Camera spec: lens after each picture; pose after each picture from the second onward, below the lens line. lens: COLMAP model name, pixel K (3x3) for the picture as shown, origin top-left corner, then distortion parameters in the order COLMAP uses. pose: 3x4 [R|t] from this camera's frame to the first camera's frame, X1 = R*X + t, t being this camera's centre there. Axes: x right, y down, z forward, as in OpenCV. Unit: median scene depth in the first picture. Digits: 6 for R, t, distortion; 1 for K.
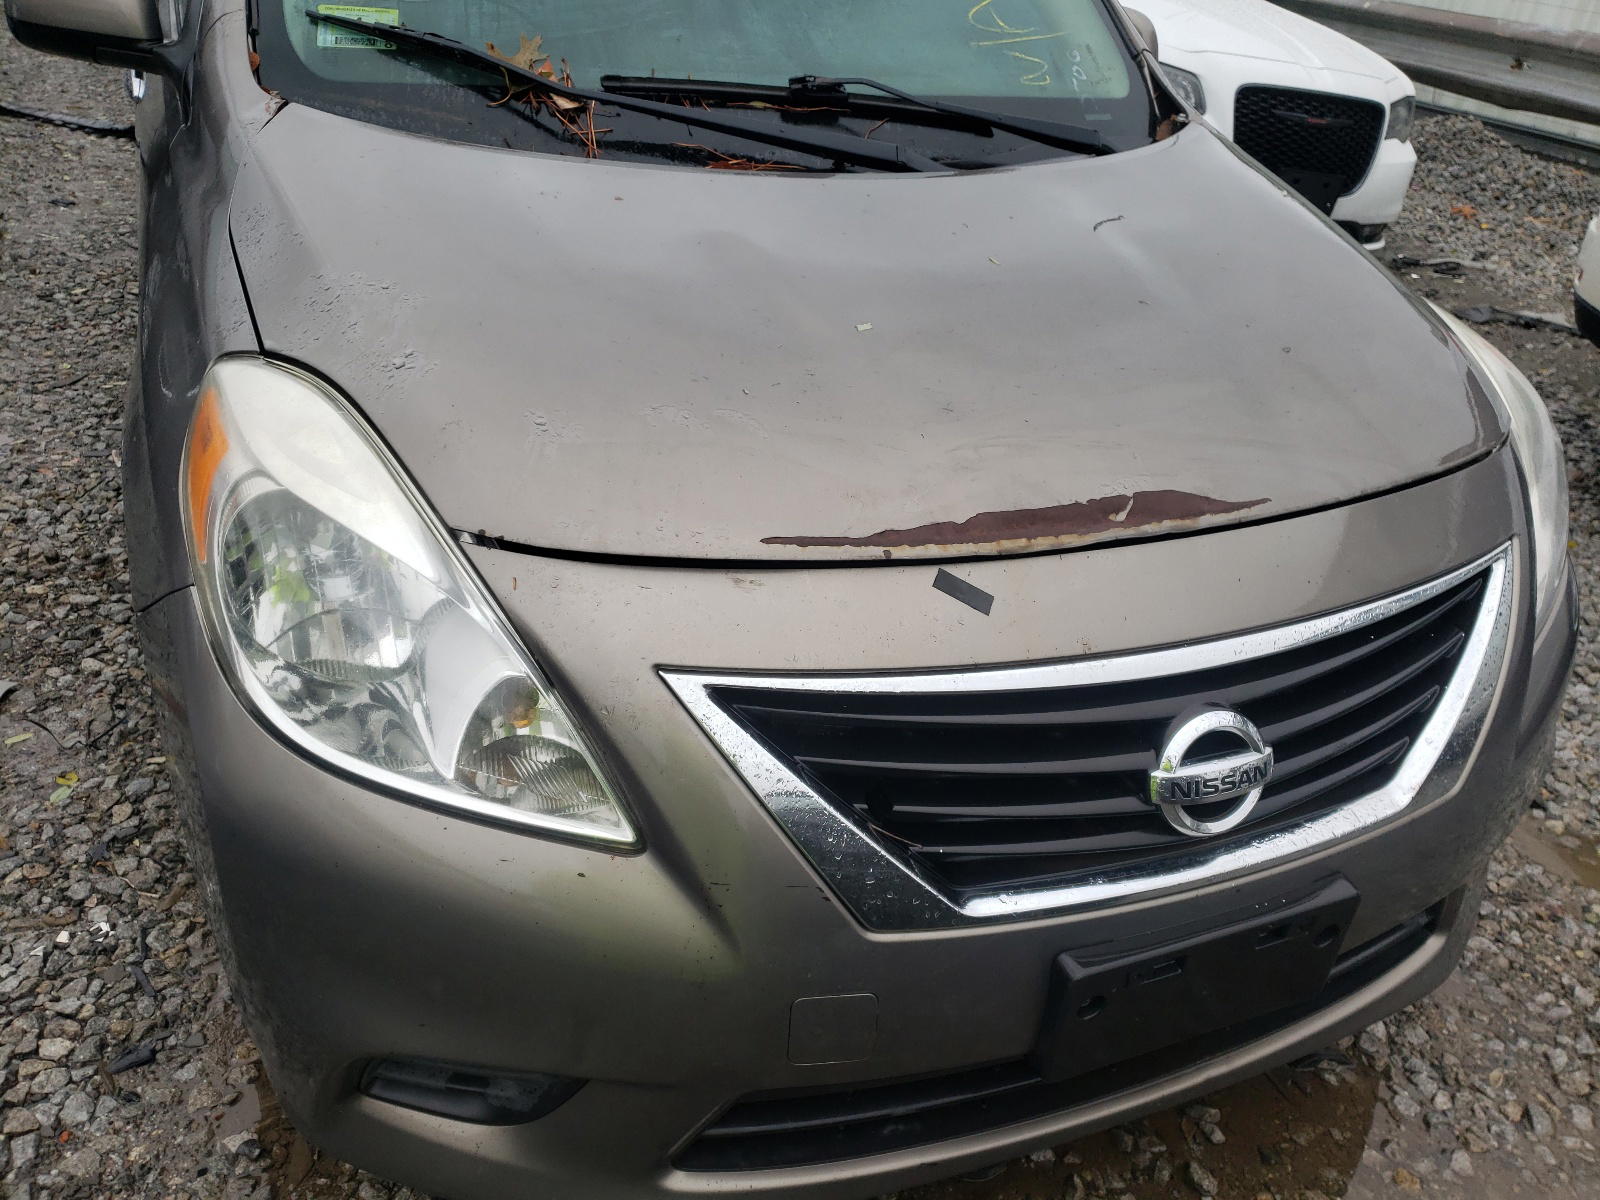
lens RADIAL K [[1212.5, 0, 800.0], [0, 1212.5, 600.0], [0, 0, 1]] dist [0.041835, -0.044491]
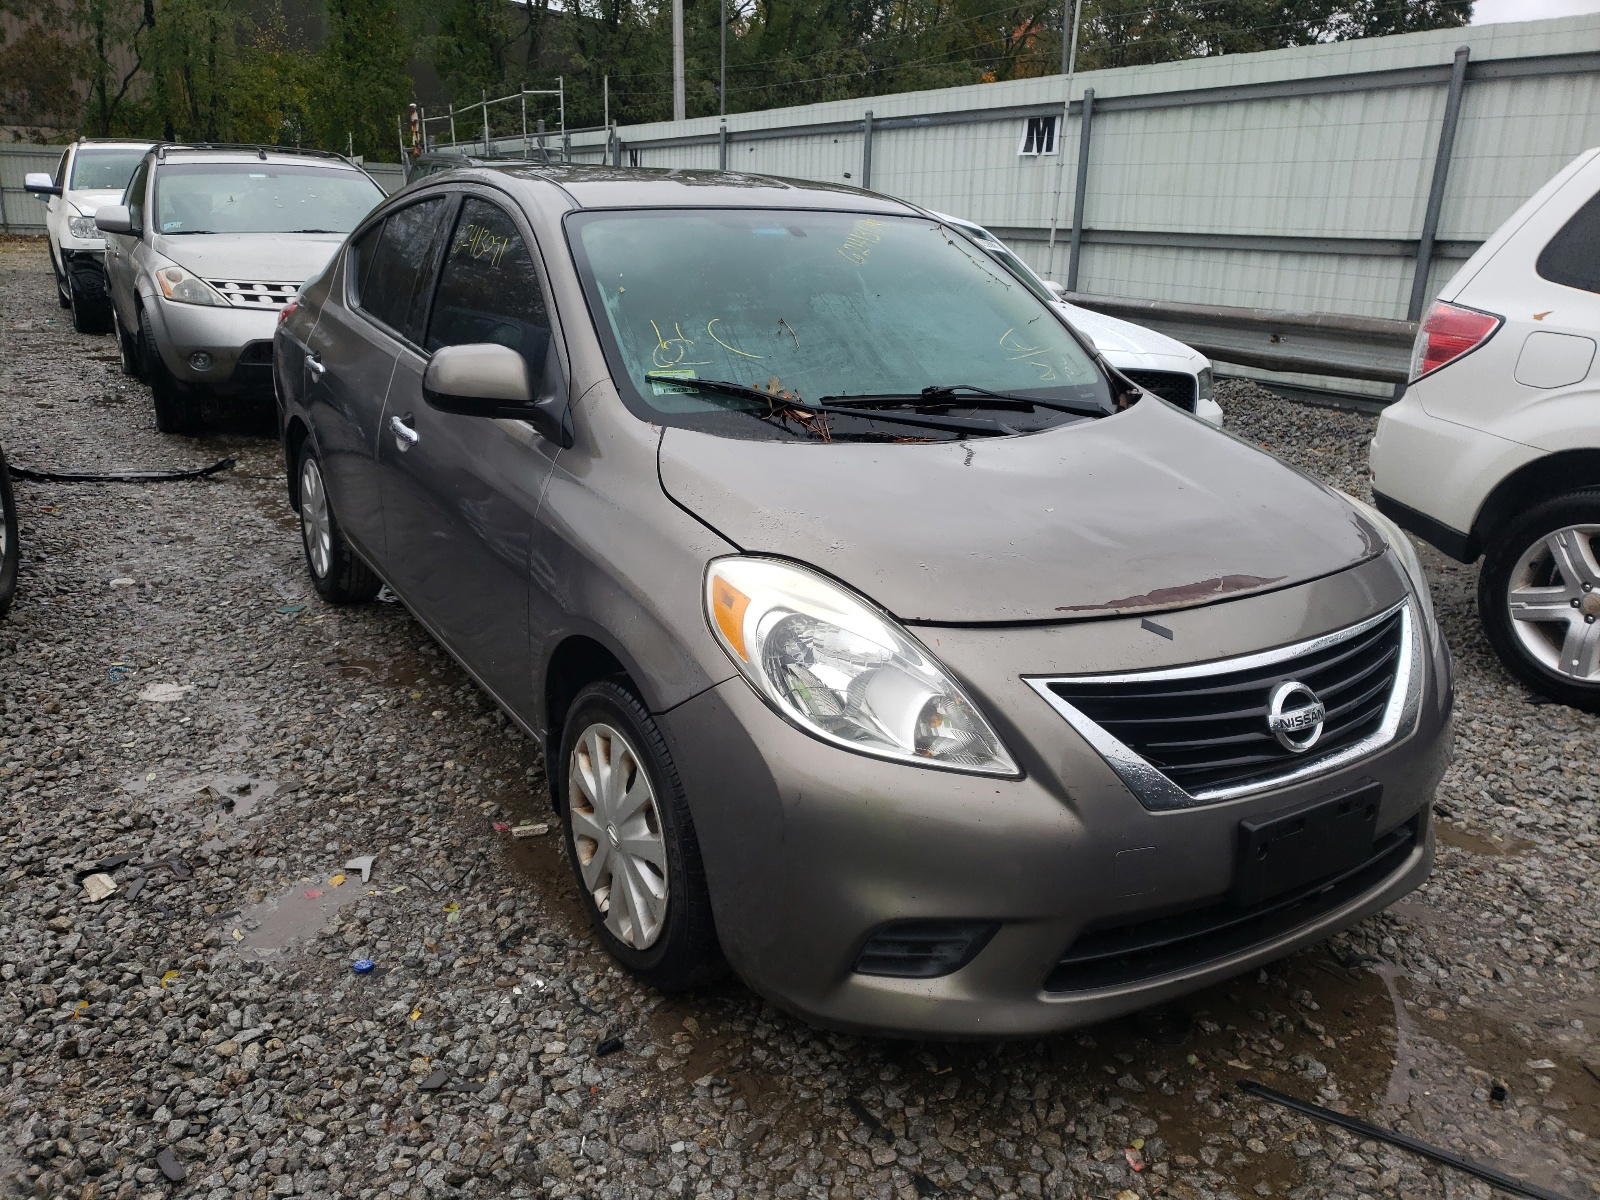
lens RADIAL K [[1197.2, 0, 779.7], [0, 1197.2, 603.6], [0, 0, 1]] dist [0.008014, -0.001970]
pose [[0.988351, -0.102129, 0.112833, -0.412152], [0.124928, 0.967865, -0.218242, 0.182010], [-0.086919, 0.229796, 0.969350, -0.485002]]
